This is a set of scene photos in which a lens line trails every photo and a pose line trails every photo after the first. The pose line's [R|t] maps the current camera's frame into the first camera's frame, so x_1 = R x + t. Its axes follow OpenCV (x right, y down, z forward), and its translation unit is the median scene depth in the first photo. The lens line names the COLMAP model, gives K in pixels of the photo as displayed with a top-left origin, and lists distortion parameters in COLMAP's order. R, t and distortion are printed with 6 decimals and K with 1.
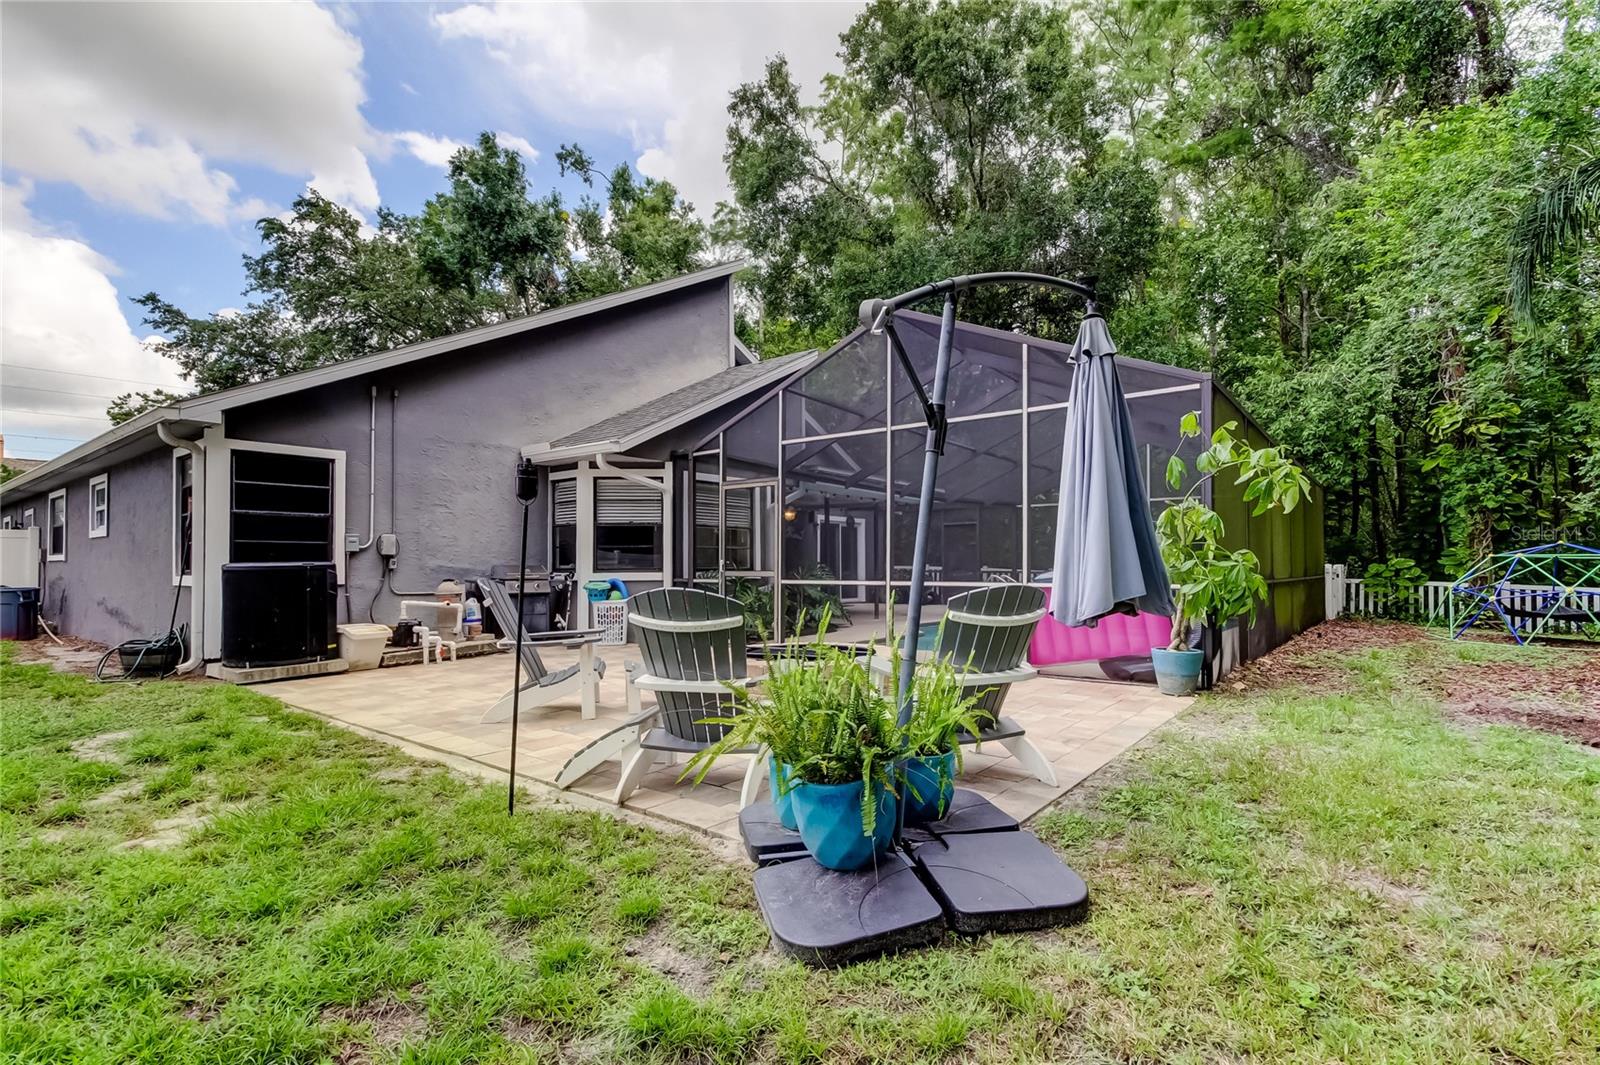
lens RADIAL K [[739.6, 0, 800.1], [0, 739.6, 543.8], [0, 0, 1]] dist [0.016165, -0.005852]
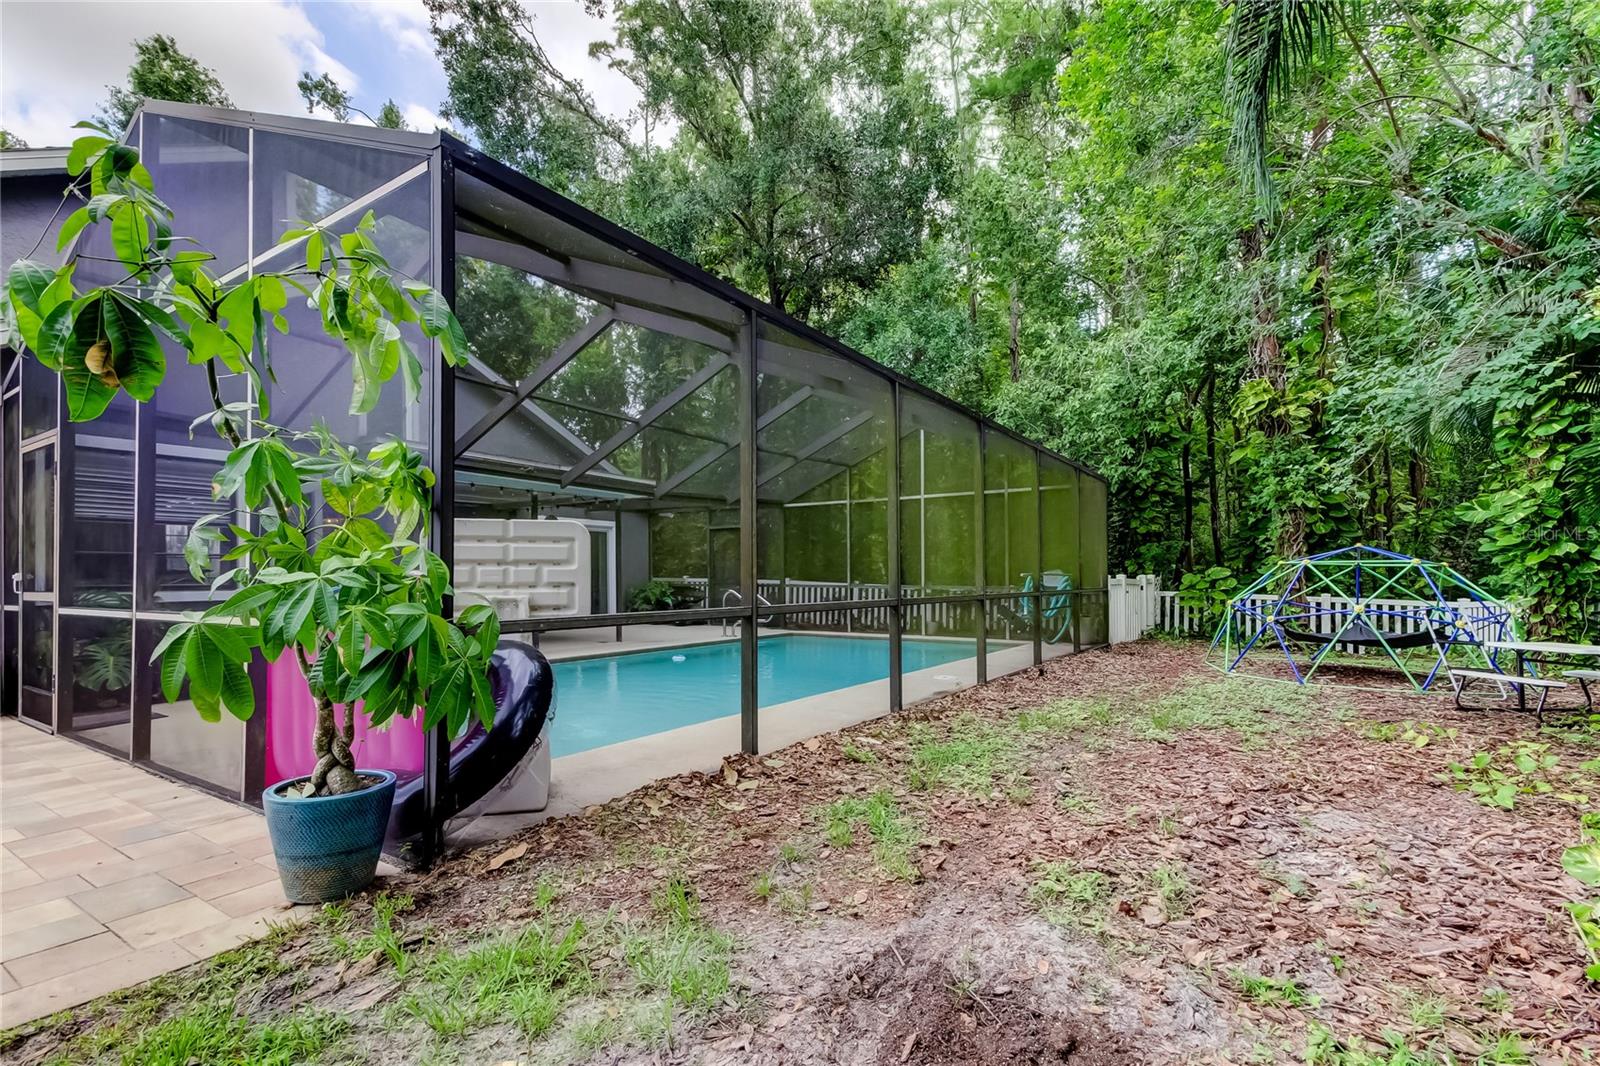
lens RADIAL K [[739.6, 0, 812.0], [0, 739.6, 578.3], [0, 0, 1]] dist [0.016165, -0.005852]
pose [[0.996576, -0.005631, 0.082486, 0.298657], [0.003654, 0.999703, 0.024101, 0.010756], [-0.082597, -0.023717, 0.996301, 0.203584]]
